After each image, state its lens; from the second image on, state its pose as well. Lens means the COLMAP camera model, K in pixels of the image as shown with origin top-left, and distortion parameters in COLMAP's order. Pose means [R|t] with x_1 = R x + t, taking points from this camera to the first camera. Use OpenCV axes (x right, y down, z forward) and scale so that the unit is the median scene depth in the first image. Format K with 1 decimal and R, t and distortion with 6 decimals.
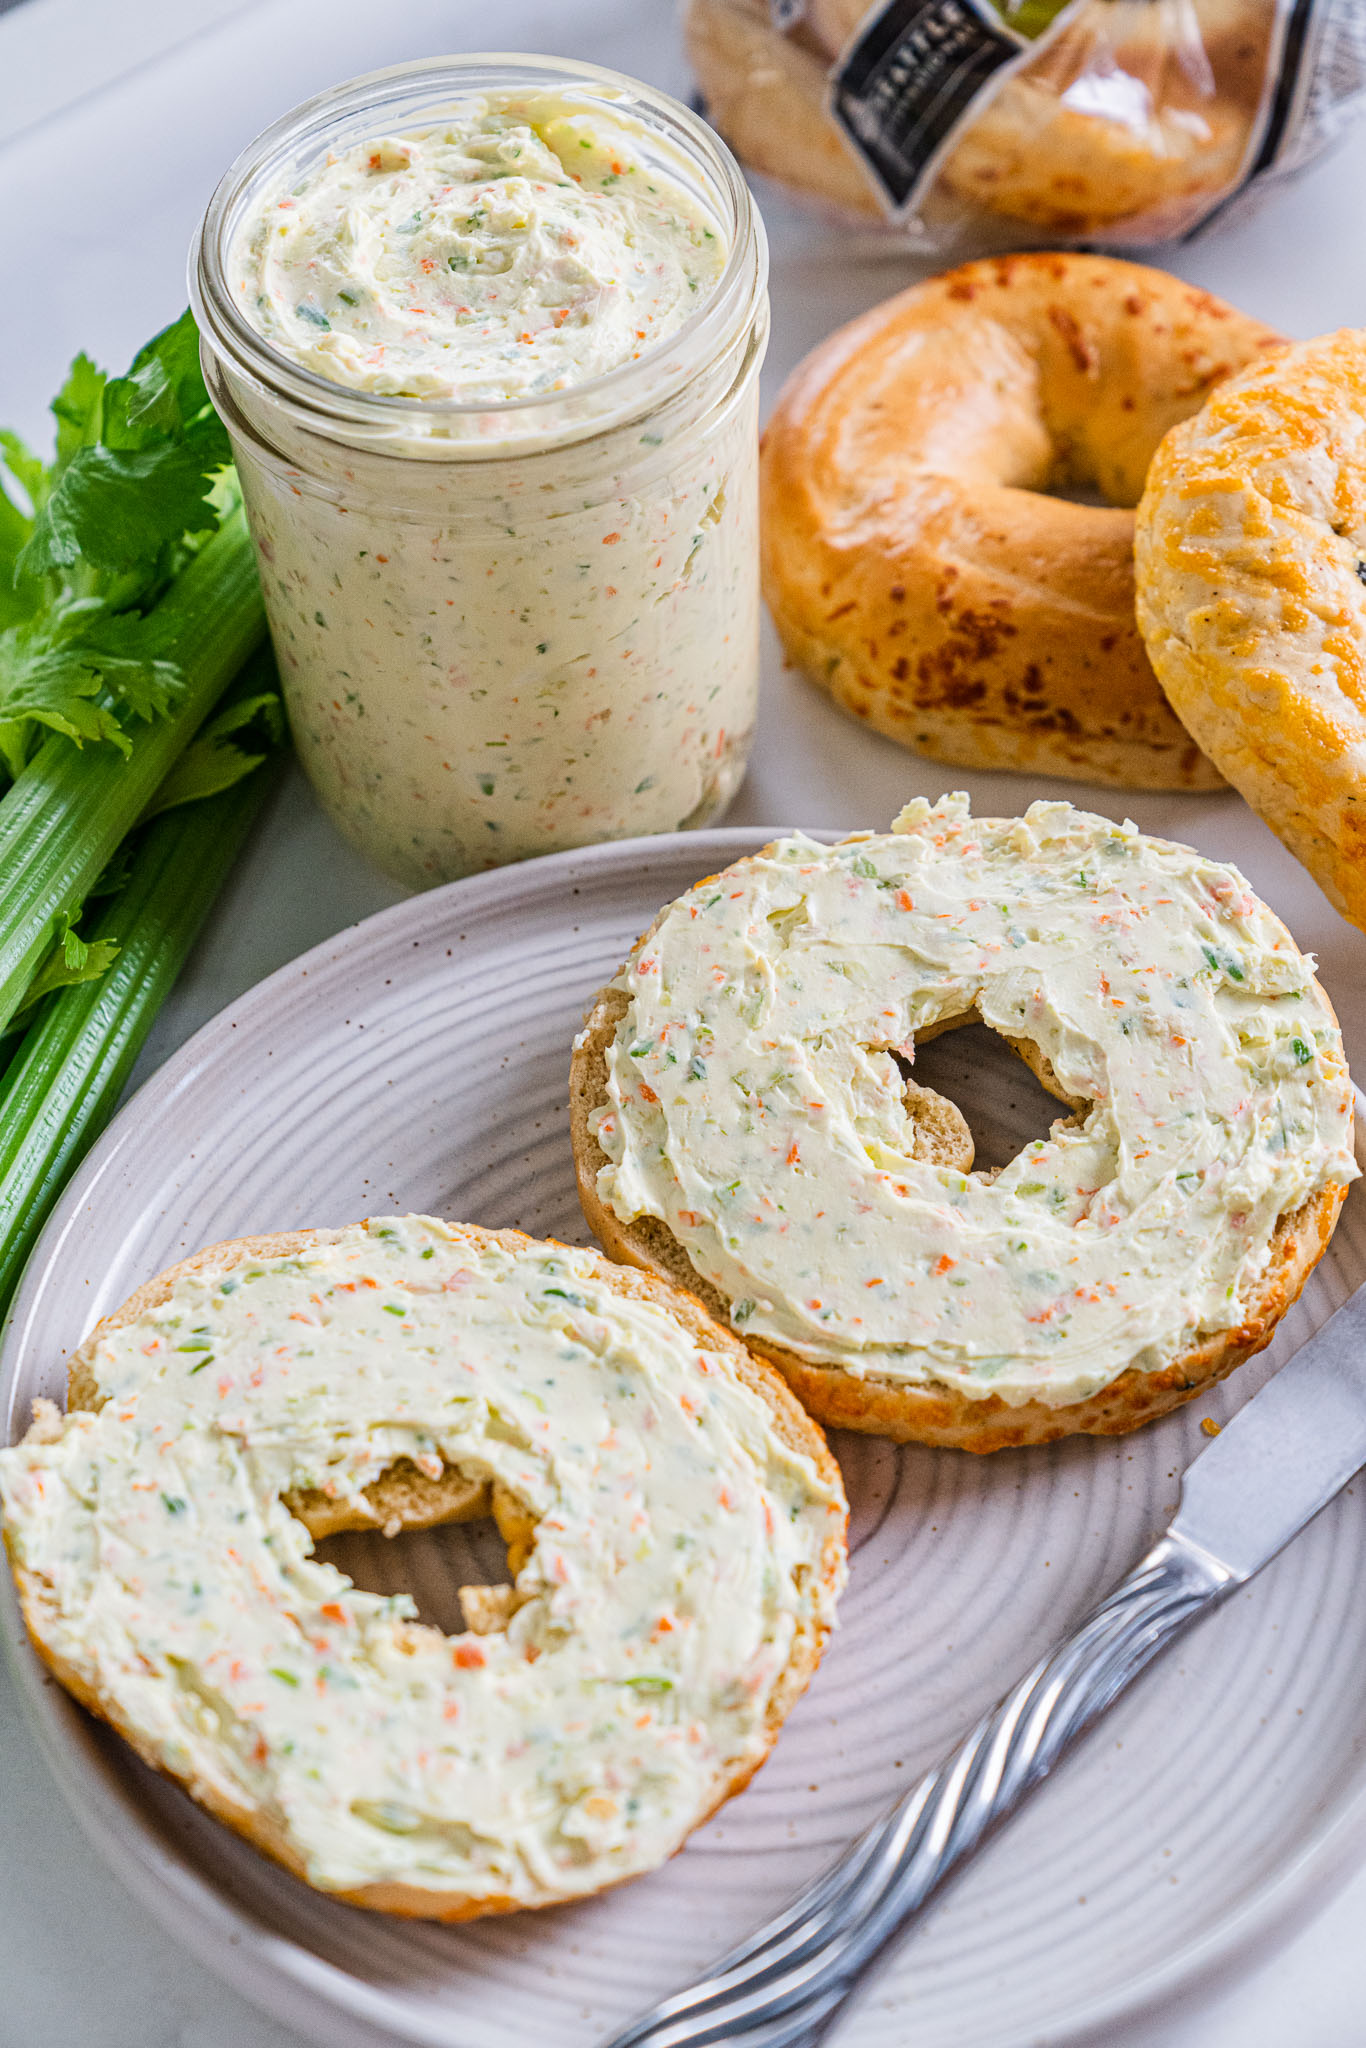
lens RADIAL K [[3795.3, 0, 683.0], [0, 3795.3, 1024.0], [0, 0, 1]] dist [0.011960, 0.158899]
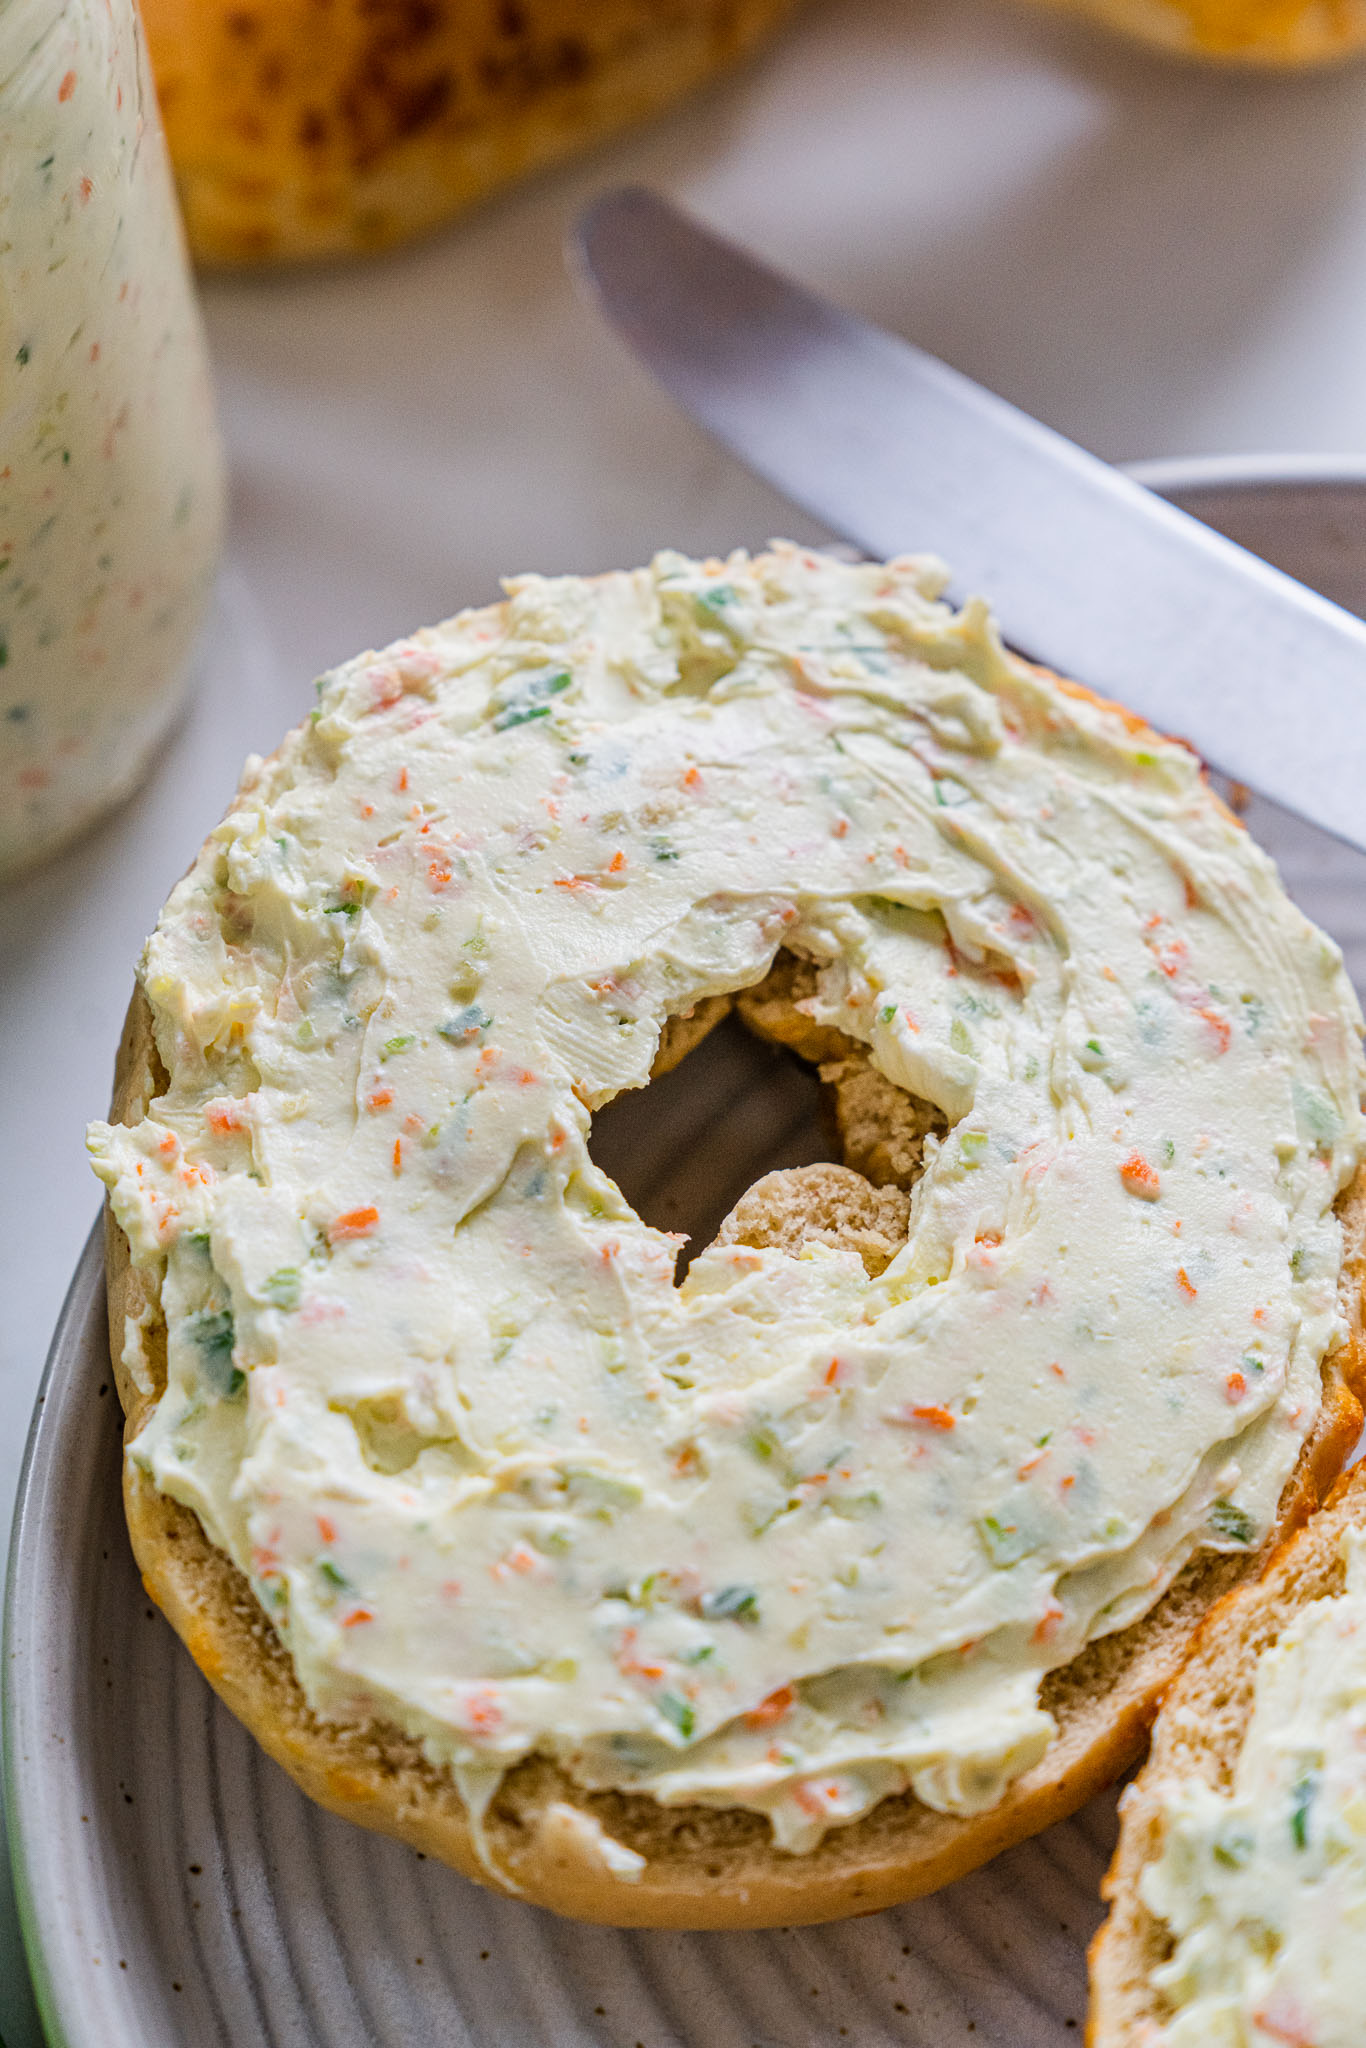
lens RADIAL K [[3795.3, 0, 683.0], [0, 3795.3, 1024.0], [0, 0, 1]] dist [0.011960, 0.158899]
pose [[-0.053519, -0.844467, 0.532927, -0.204364], [0.806587, 0.278070, 0.521626, -0.284257], [-0.588688, 0.457768, 0.666254, 0.642361]]
